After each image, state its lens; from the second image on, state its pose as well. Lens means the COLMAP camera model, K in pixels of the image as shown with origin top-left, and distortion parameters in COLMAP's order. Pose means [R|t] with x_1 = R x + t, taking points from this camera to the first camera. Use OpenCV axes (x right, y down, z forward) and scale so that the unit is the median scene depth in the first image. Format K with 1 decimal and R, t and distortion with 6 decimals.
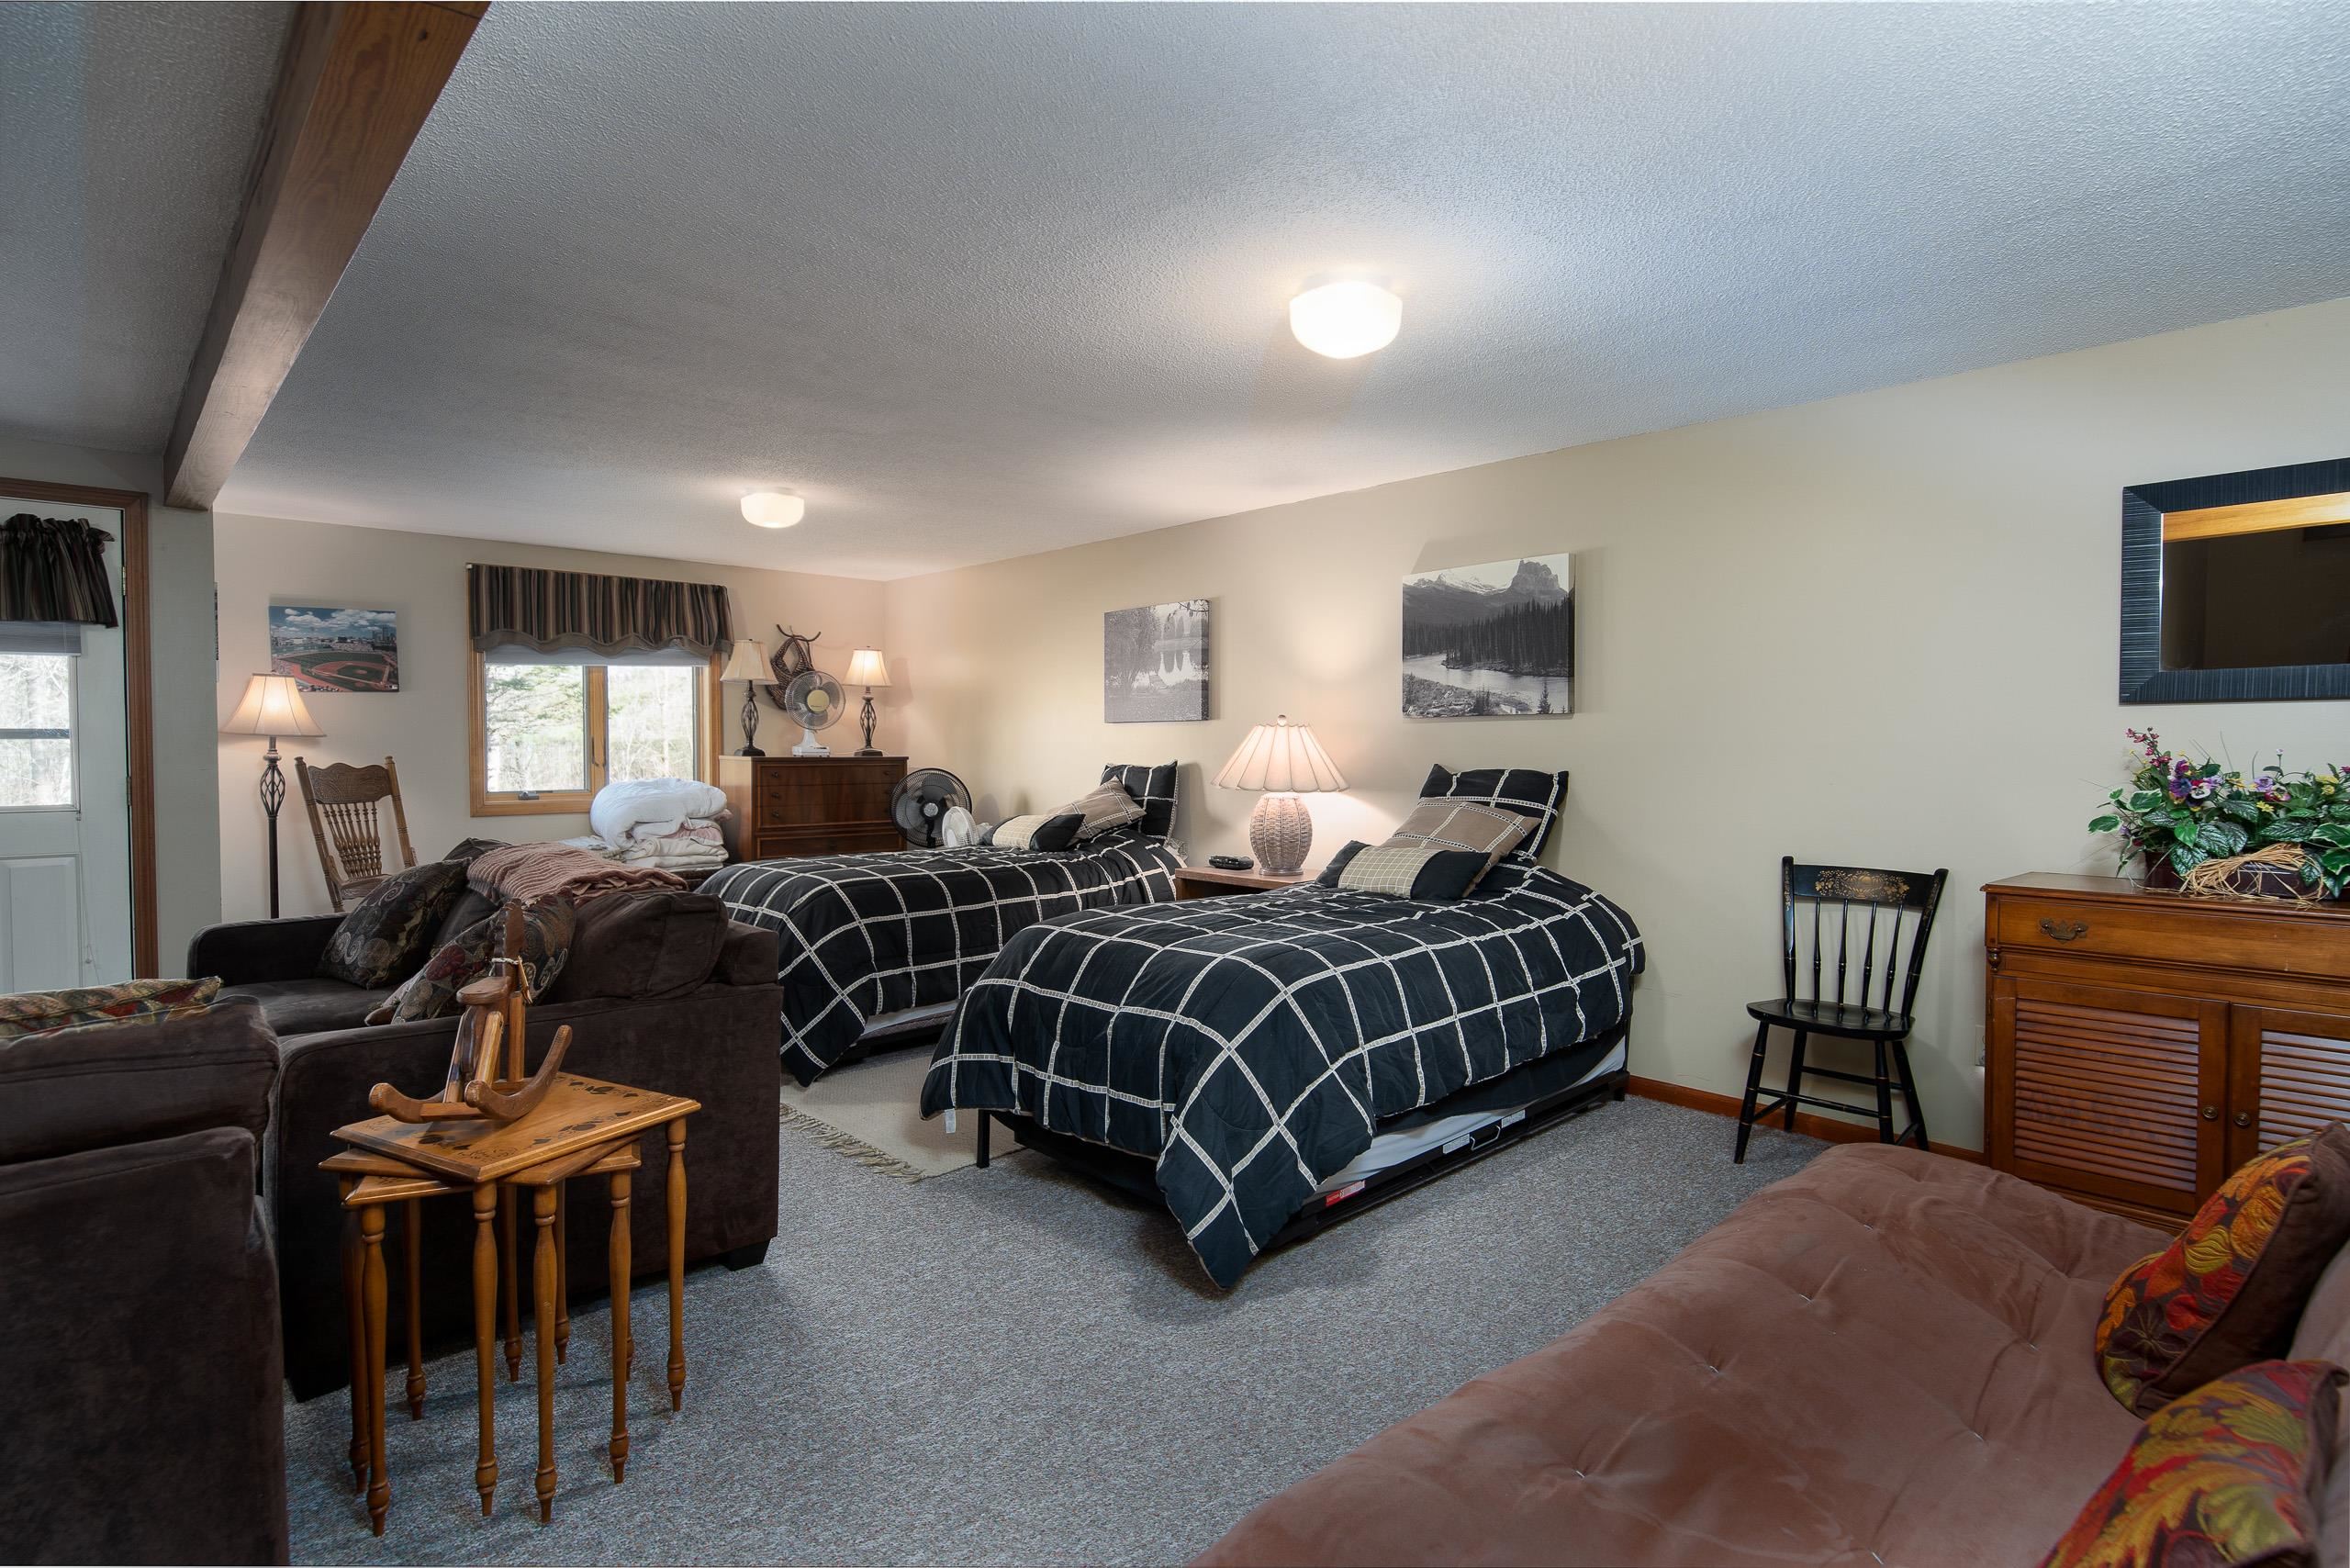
lens RADIAL K [[1198.4, 0, 1175.0], [0, 1198.4, 784.0], [0, 0, 1]] dist [0.001504, 0.000515]
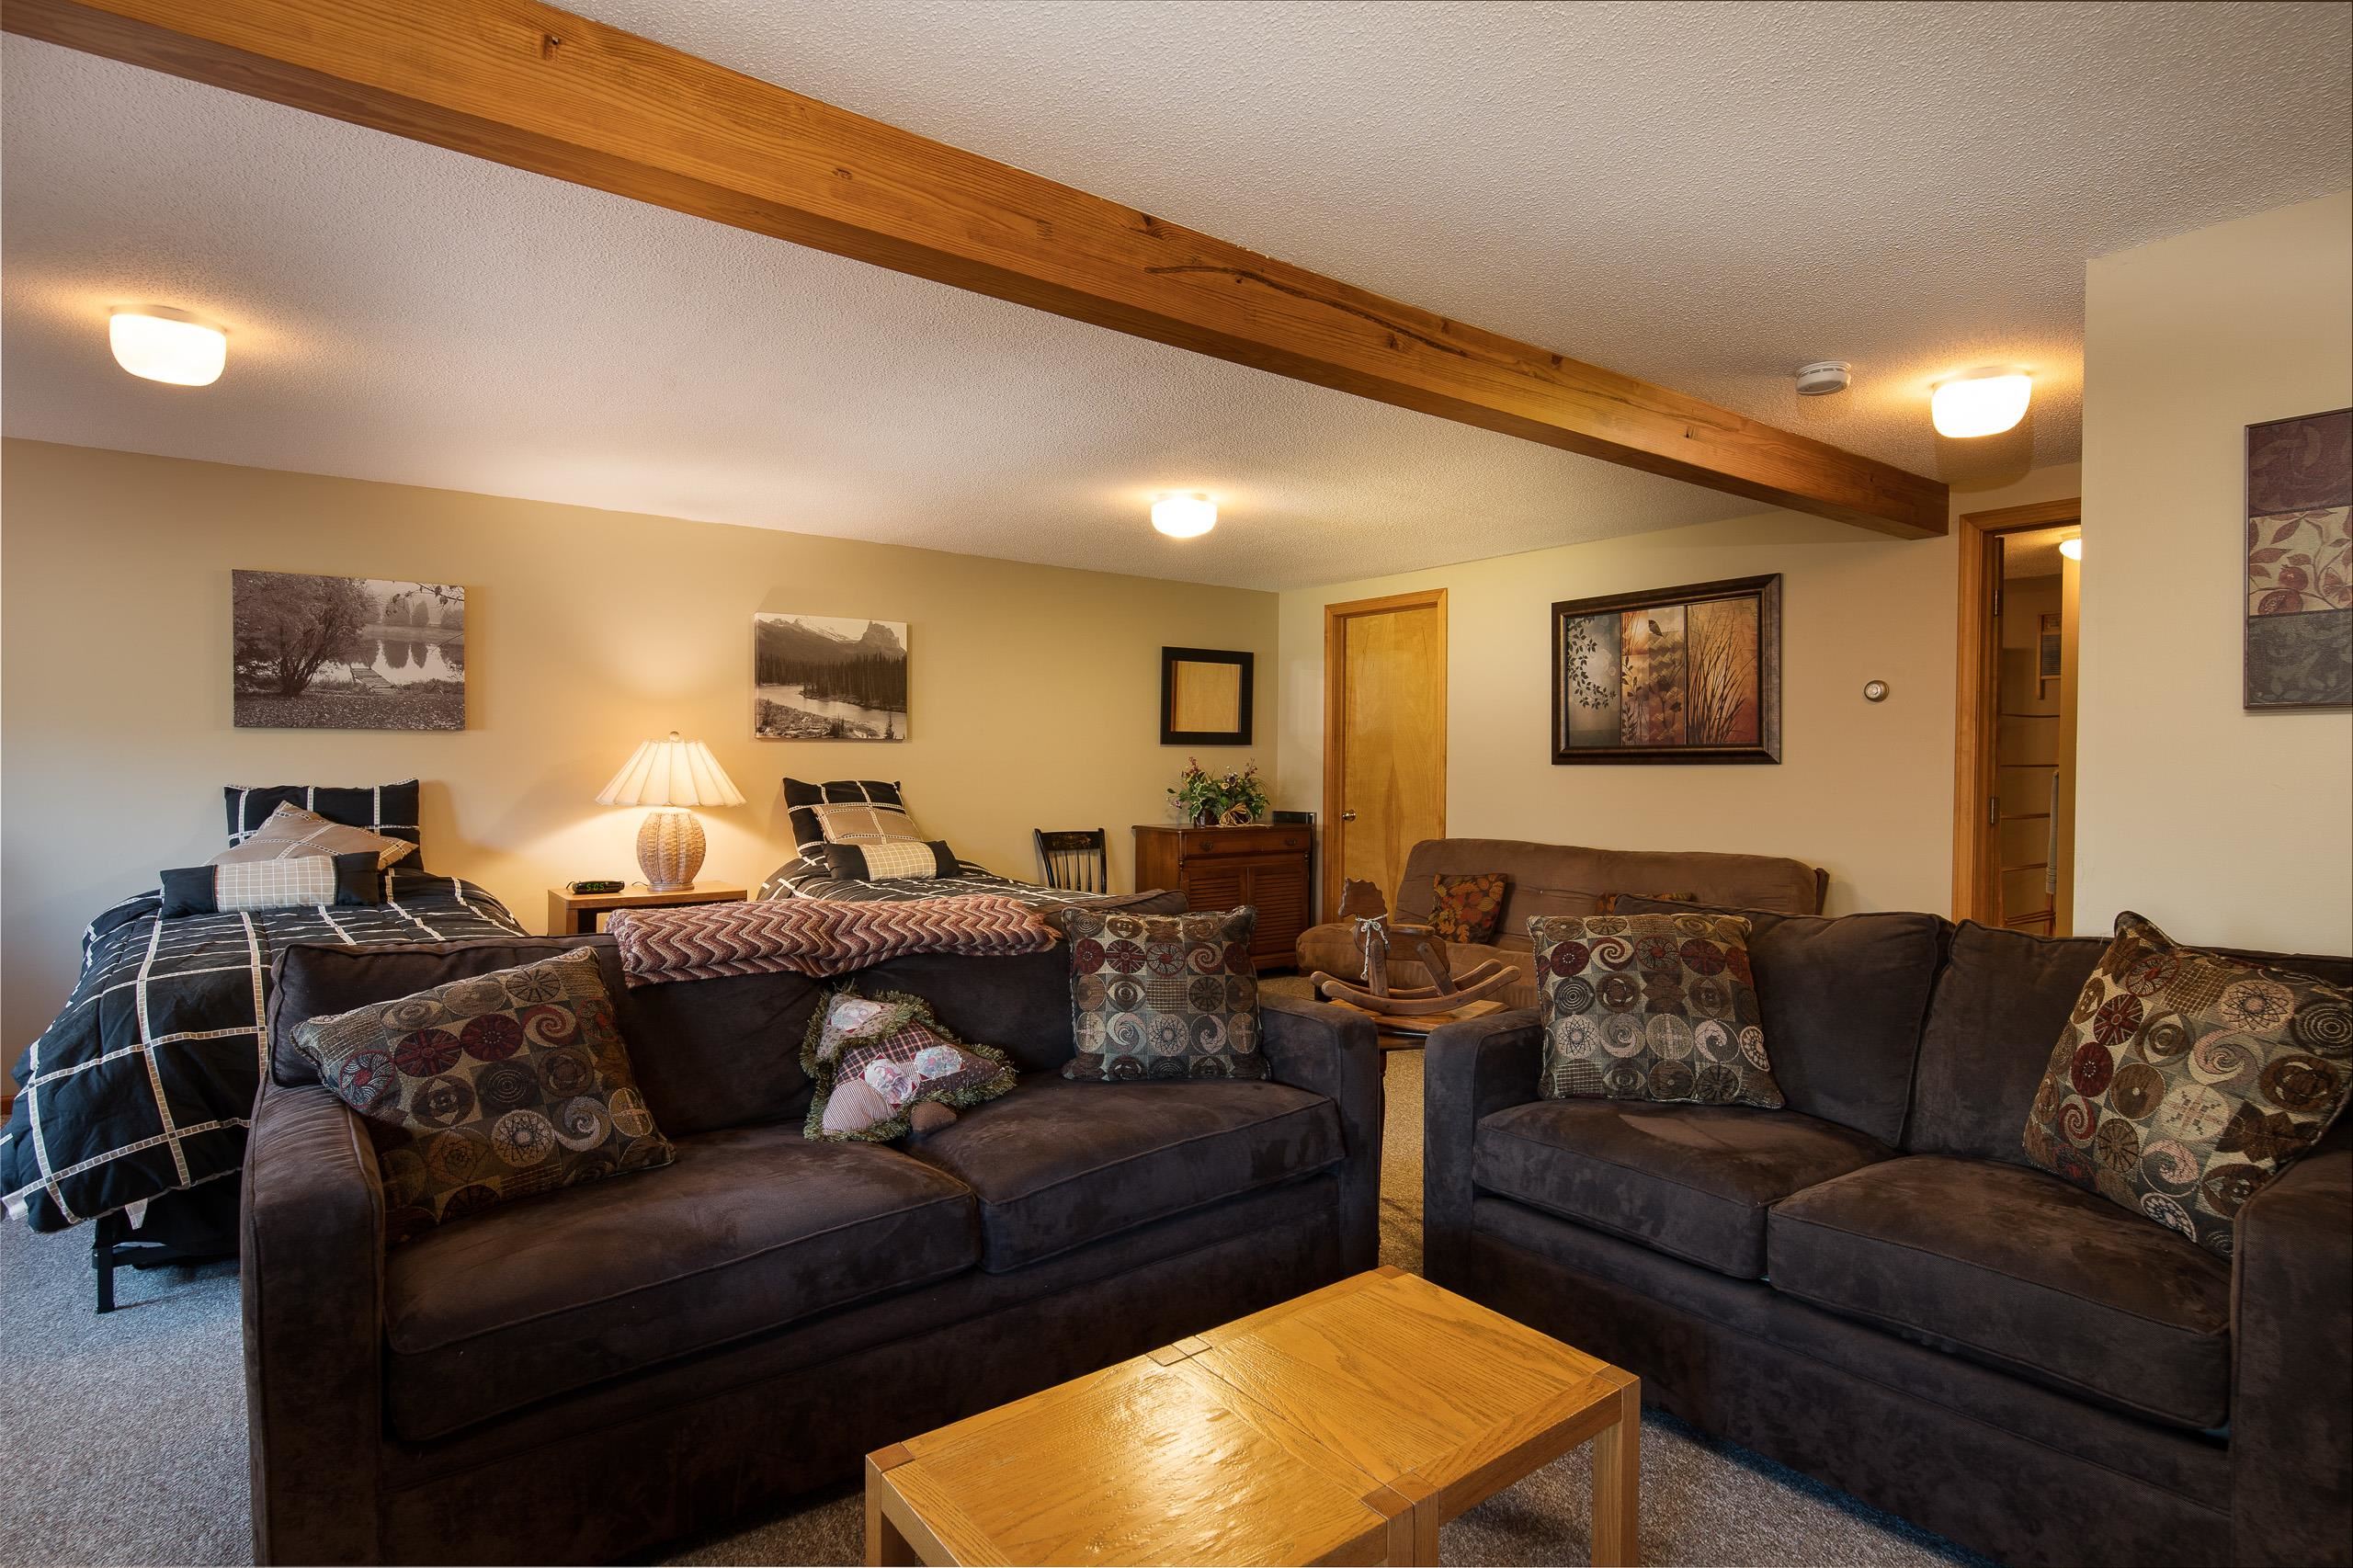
lens RADIAL K [[1193.1, 0, 1182.8], [0, 1193.1, 760.1], [0, 0, 1]] dist [-0.001705, -0.000246]
pose [[0.095784, 0.002361, 0.995399, -0.934362], [0.025003, 0.999676, -0.004777, -0.019161], [-0.995088, 0.025346, 0.095694, 0.515551]]
